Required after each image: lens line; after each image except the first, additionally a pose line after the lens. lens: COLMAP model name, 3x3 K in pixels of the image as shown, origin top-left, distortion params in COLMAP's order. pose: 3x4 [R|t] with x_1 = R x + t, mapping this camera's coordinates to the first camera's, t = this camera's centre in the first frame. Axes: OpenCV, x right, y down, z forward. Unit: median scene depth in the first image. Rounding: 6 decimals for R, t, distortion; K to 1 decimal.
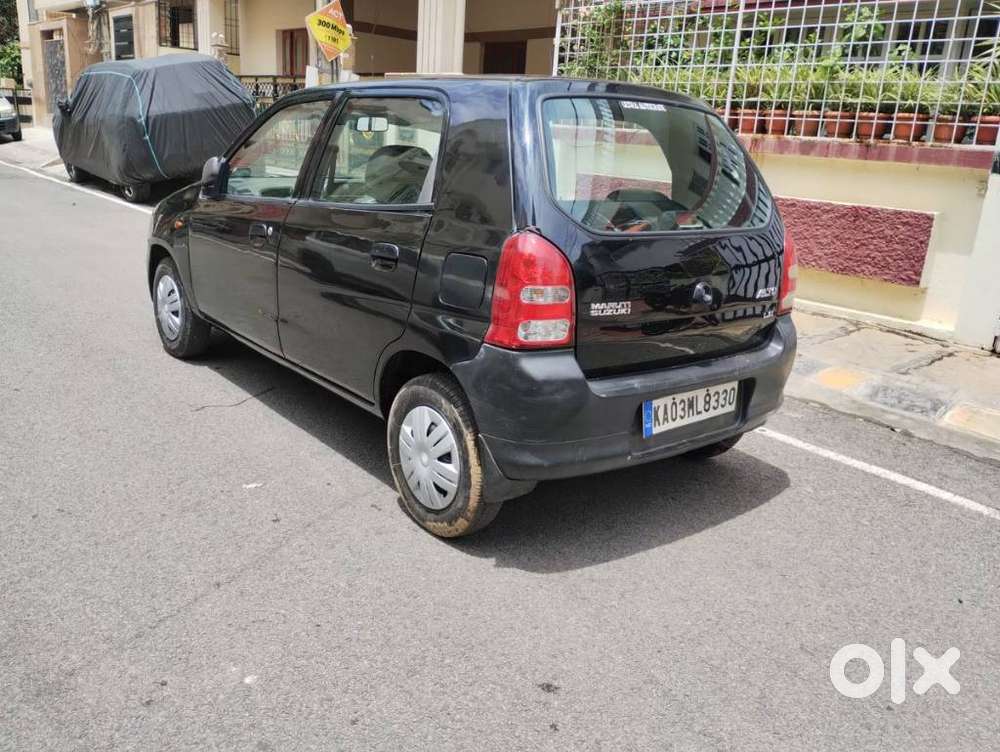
lens RADIAL K [[828.1, 0, 497.5], [0, 828.1, 375.3], [0, 0, 1]] dist [0.063241, -0.076767]
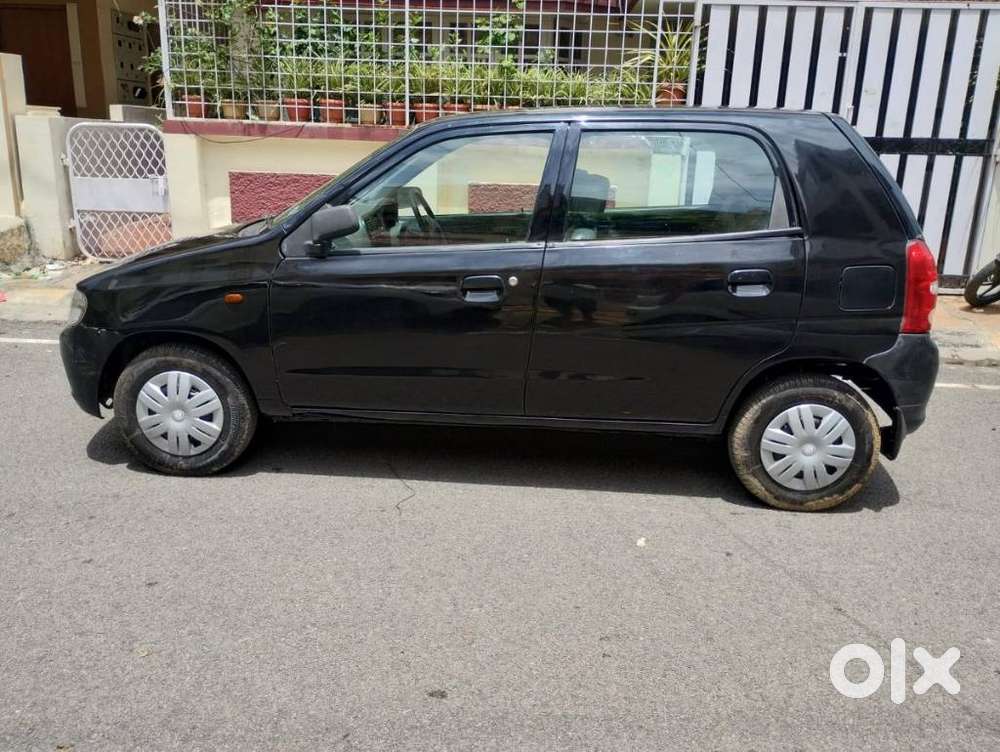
lens RADIAL K [[828.1, 0, 502.1], [0, 828.1, 374.4], [0, 0, 1]] dist [0.063241, -0.076767]
pose [[0.684217, -0.238502, 0.689177, -0.677169], [0.221072, 0.968377, 0.115644, -0.130006], [-0.694964, 0.073232, 0.715306, 0.303142]]
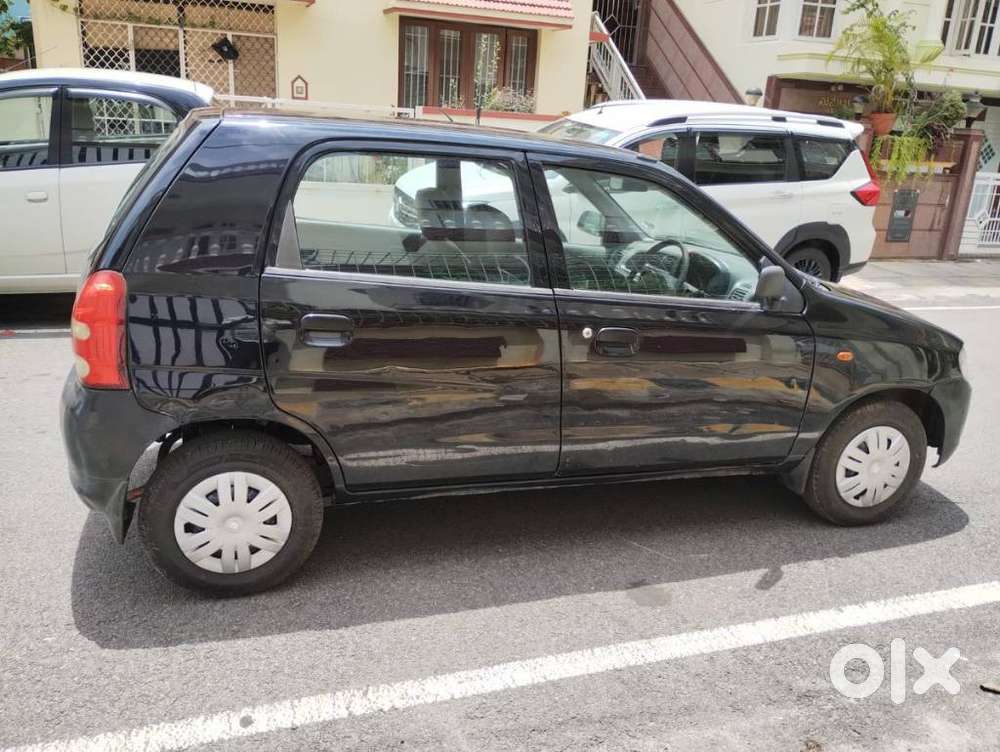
lens RADIAL K [[828.1, 0, 490.9], [0, 828.1, 379.9], [0, 0, 1]] dist [0.063241, -0.076767]
pose [[-0.369521, 0.192064, -0.909156, 0.634476], [-0.338832, 0.883190, 0.324295, -0.315695], [0.865244, 0.427886, -0.261280, 1.067683]]
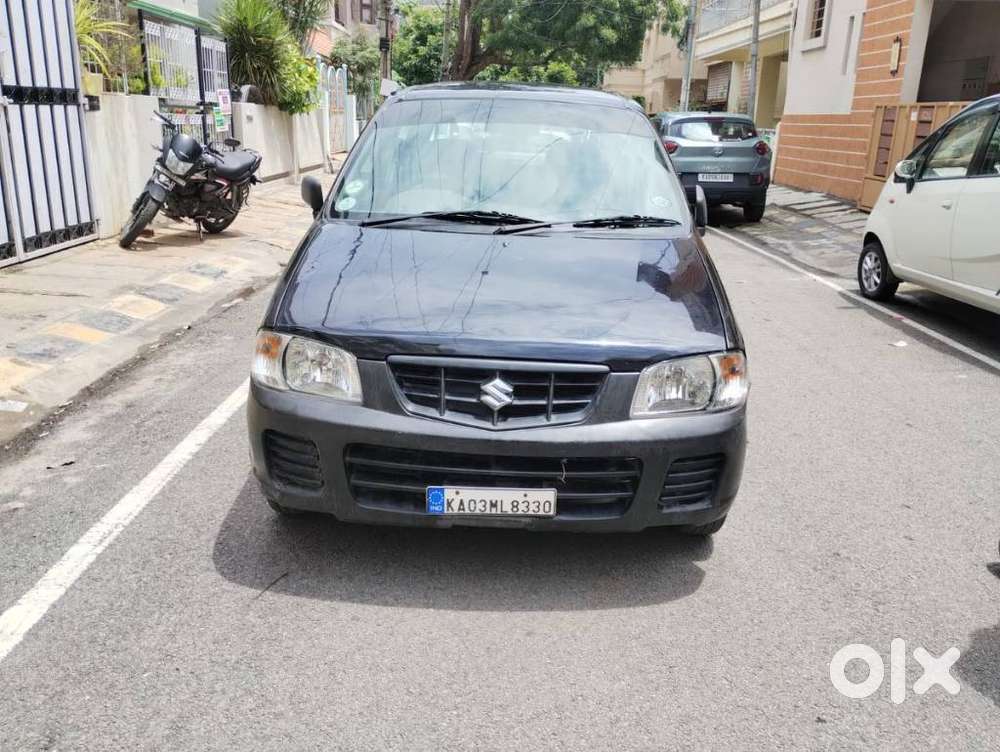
lens RADIAL K [[828.1, 0, 494.8], [0, 828.1, 373.6], [0, 0, 1]] dist [0.063241, -0.076767]
pose [[-0.749687, -0.281183, 0.599088, -0.624205], [0.103410, 0.844358, 0.525705, -0.475374], [-0.653664, 0.456066, -0.603927, 1.452917]]
